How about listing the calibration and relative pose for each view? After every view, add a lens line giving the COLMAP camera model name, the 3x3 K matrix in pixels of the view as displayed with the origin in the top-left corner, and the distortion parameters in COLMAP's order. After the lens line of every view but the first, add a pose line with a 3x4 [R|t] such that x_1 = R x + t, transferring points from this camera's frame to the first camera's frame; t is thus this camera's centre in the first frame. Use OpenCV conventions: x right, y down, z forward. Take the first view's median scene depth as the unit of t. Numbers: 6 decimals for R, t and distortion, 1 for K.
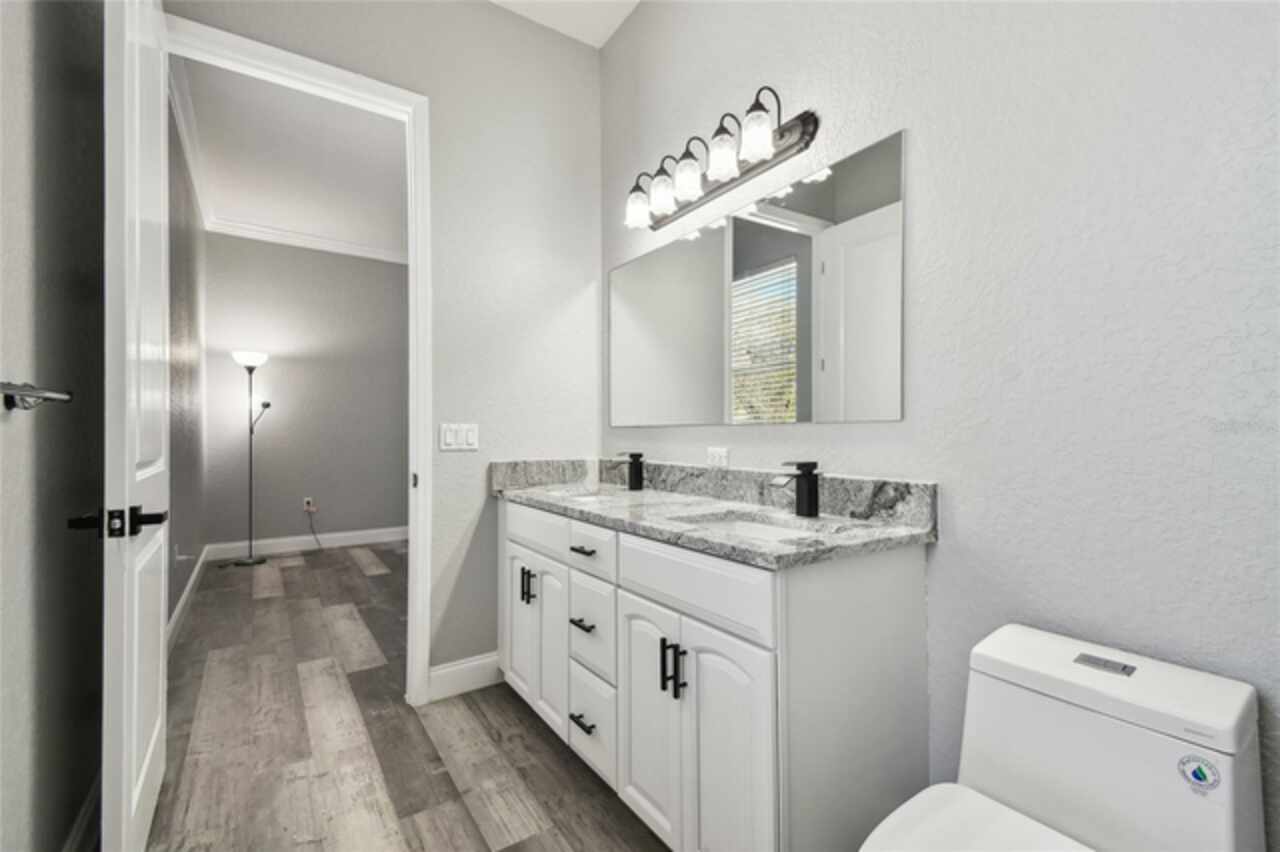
lens RADIAL K [[572.3, 0, 653.5], [0, 572.3, 440.9], [0, 0, 1]] dist [0.032997, -0.009163]
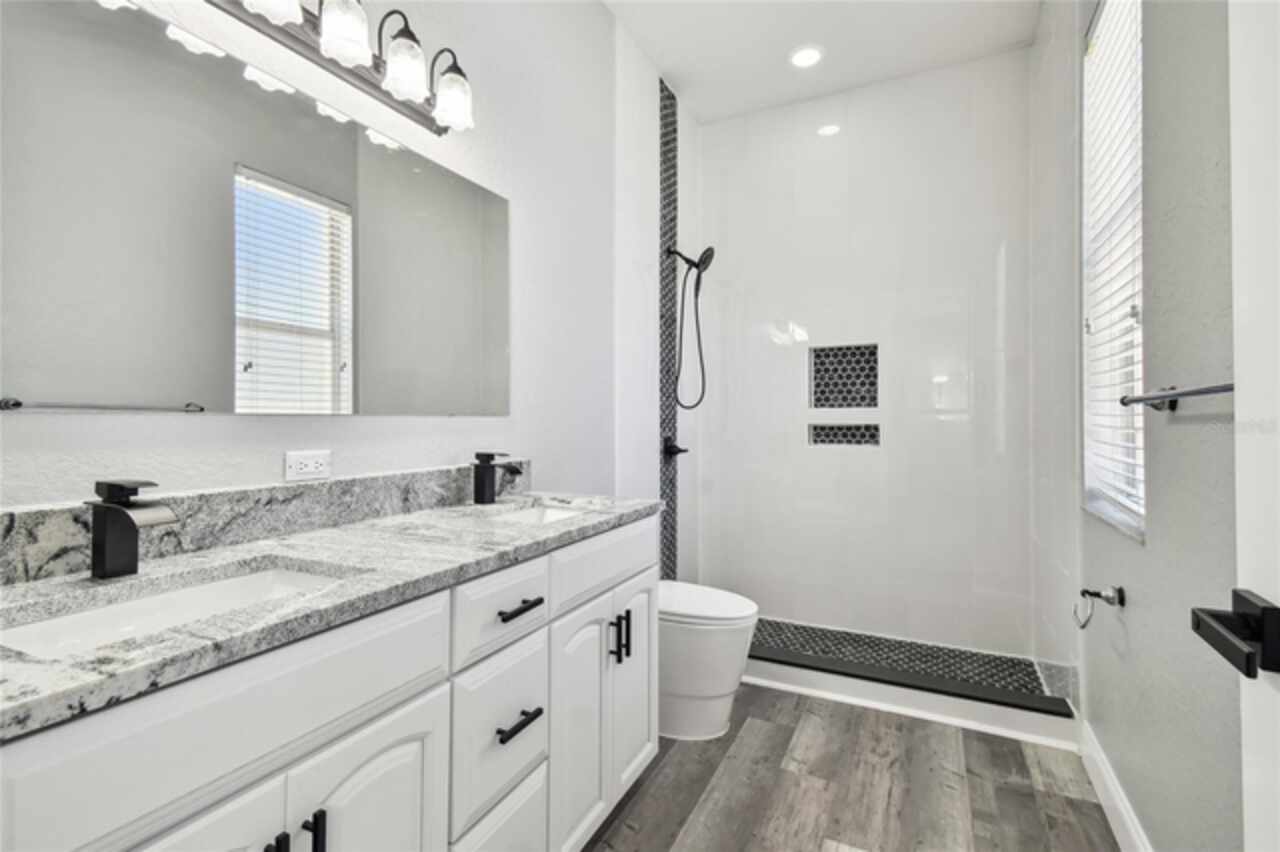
lens RADIAL K [[572.3, 0, 642.2], [0, 572.3, 421.6], [0, 0, 1]] dist [0.032997, -0.009163]
pose [[-0.490668, -0.000925, 0.871346, -0.698189], [0.012916, 0.999882, 0.008334, -0.023152], [-0.871251, 0.015344, -0.490598, 1.096840]]
